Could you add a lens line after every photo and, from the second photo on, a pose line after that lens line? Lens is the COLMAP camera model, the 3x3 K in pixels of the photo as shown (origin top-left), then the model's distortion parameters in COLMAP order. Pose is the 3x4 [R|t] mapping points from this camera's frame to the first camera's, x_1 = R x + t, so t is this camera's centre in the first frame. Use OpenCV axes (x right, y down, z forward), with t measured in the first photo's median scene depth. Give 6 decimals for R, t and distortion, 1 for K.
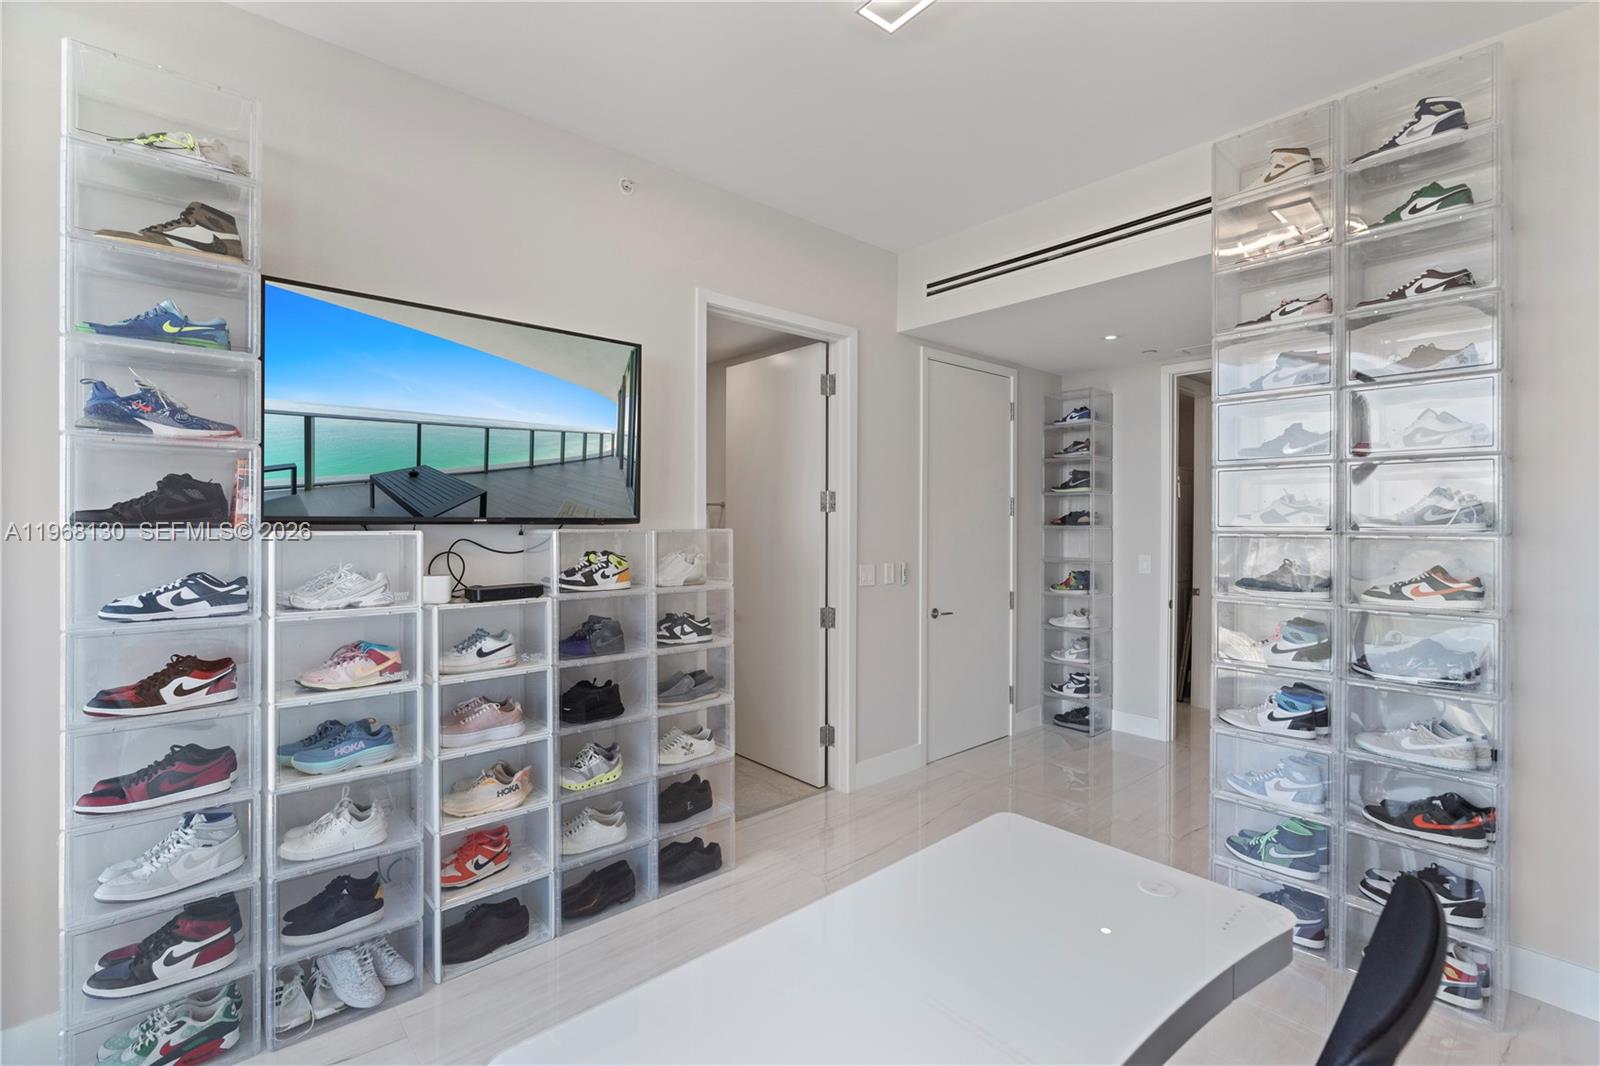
lens RADIAL K [[741.0, 0, 790.5], [0, 741.0, 536.4], [0, 0, 1]] dist [-0.003590, -0.000013]
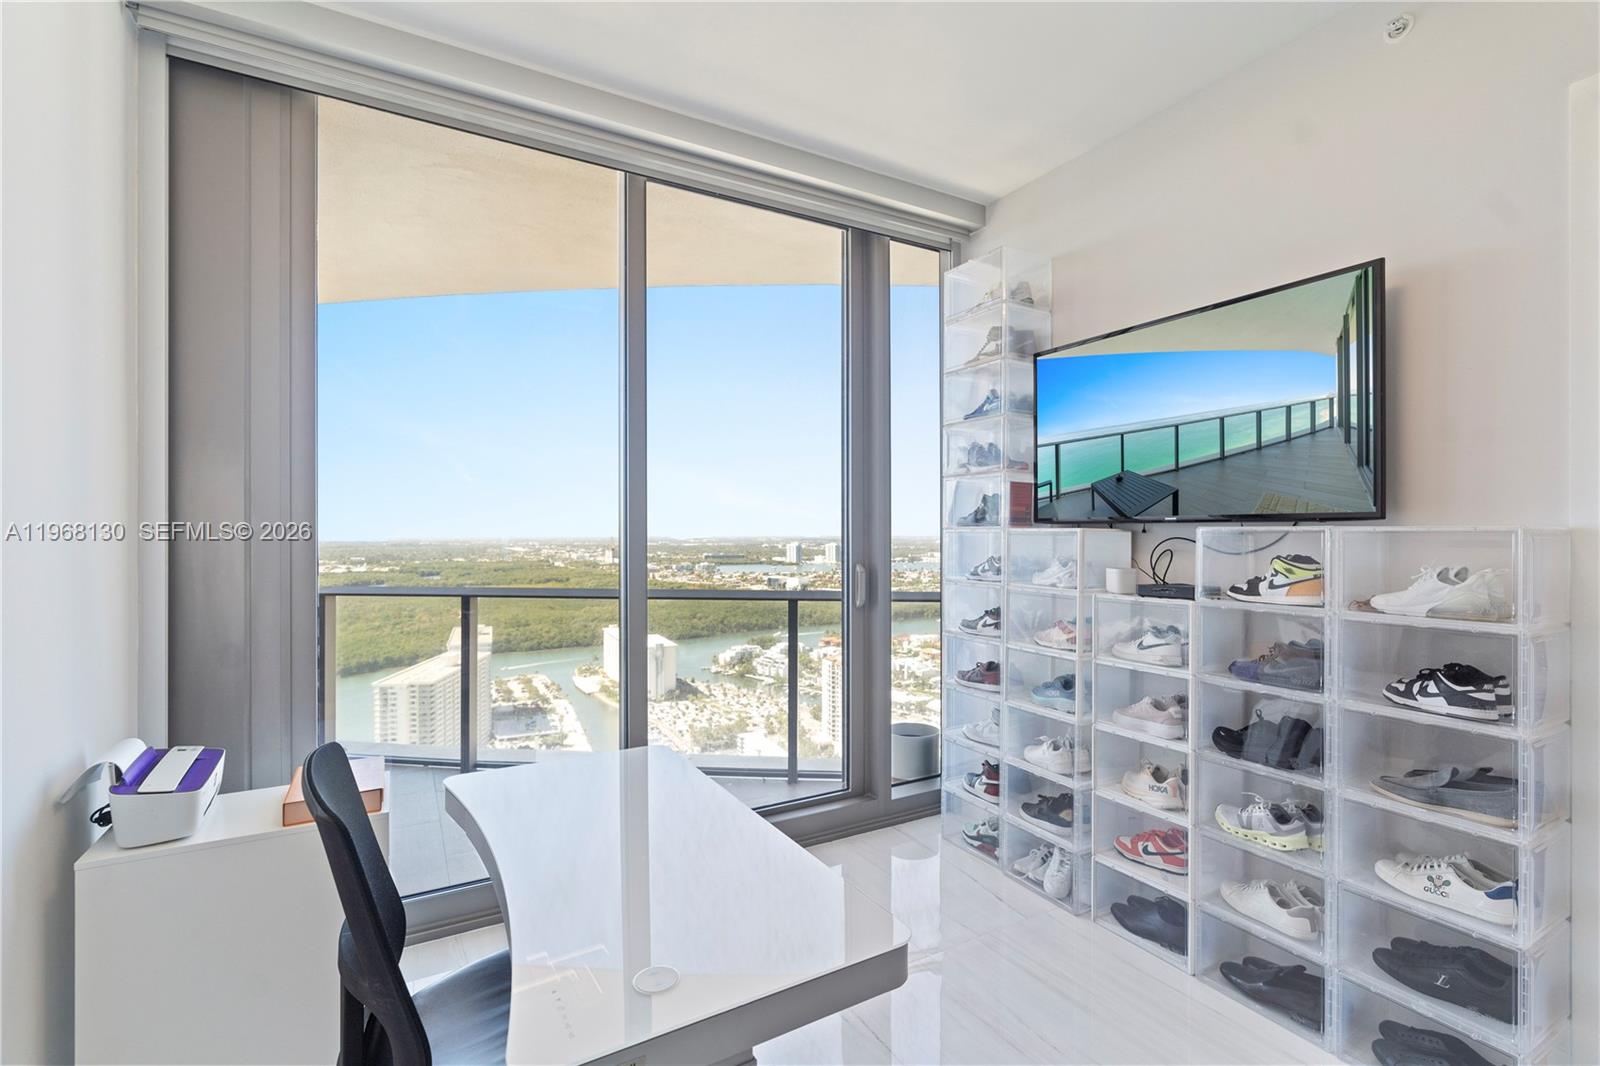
lens RADIAL K [[721.5, 0, 795.1], [0, 721.5, 525.8], [0, 0, 1]] dist [-0.006305, 0.000444]
pose [[-0.221952, -0.001732, -0.975056, 0.655331], [-0.005461, 0.999985, -0.000533, -0.008084], [0.975042, 0.005206, -0.221959, 0.719601]]
